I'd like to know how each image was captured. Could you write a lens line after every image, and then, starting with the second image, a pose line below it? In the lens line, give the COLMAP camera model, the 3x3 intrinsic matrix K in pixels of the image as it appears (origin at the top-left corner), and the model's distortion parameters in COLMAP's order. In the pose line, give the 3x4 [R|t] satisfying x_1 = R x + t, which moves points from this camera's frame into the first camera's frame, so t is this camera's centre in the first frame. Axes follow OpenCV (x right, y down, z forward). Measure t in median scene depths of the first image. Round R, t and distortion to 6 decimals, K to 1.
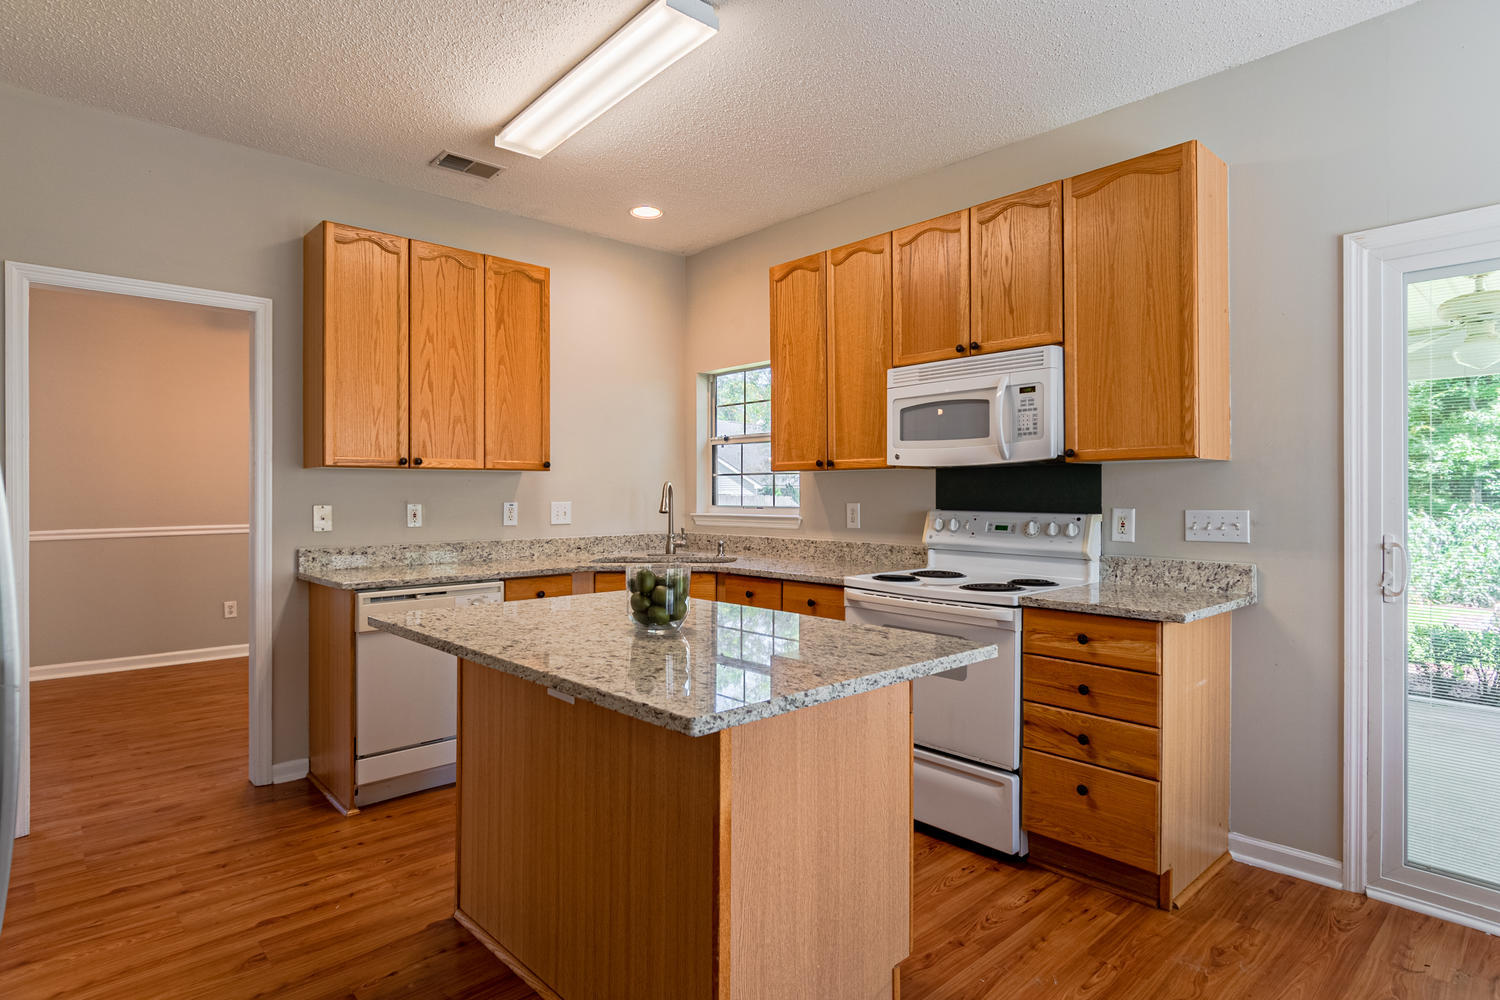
lens RADIAL K [[812.6, 0, 750.0], [0, 812.6, 500.0], [0, 0, 1]] dist [-0.003704, -0.000687]
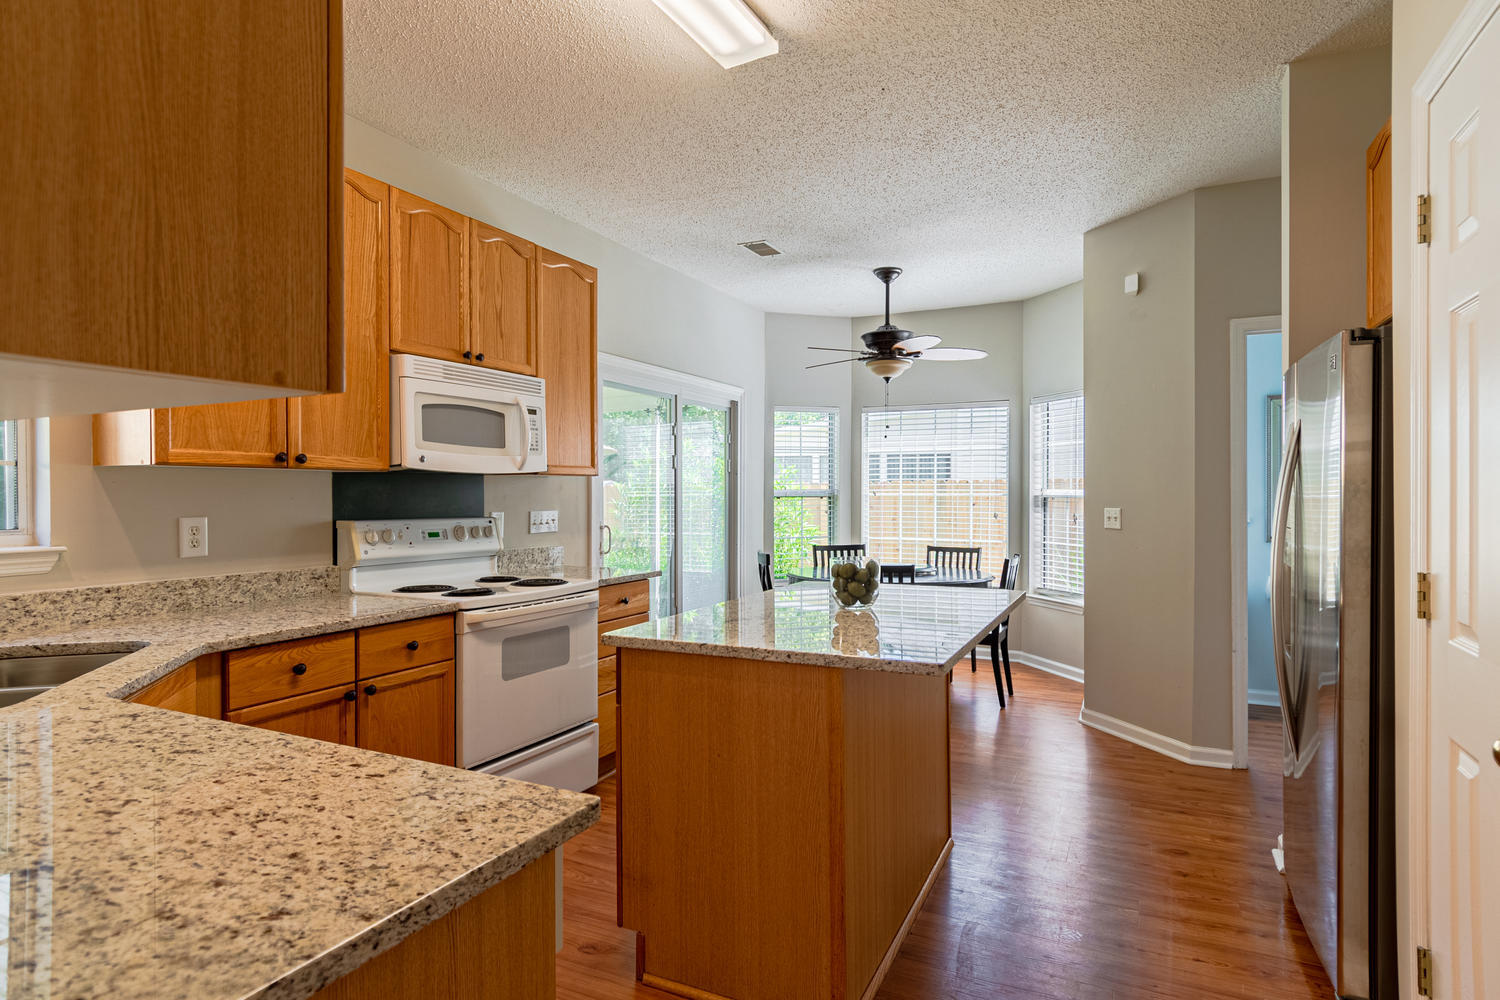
lens RADIAL K [[795.6, 0, 745.9], [0, 795.6, 491.3], [0, 0, 1]] dist [0.039112, -0.026579]
pose [[-0.360172, 0.008055, 0.932851, -0.745565], [0.011901, 0.999921, -0.004039, -0.010781], [-0.932810, 0.009648, -0.360239, 0.990544]]
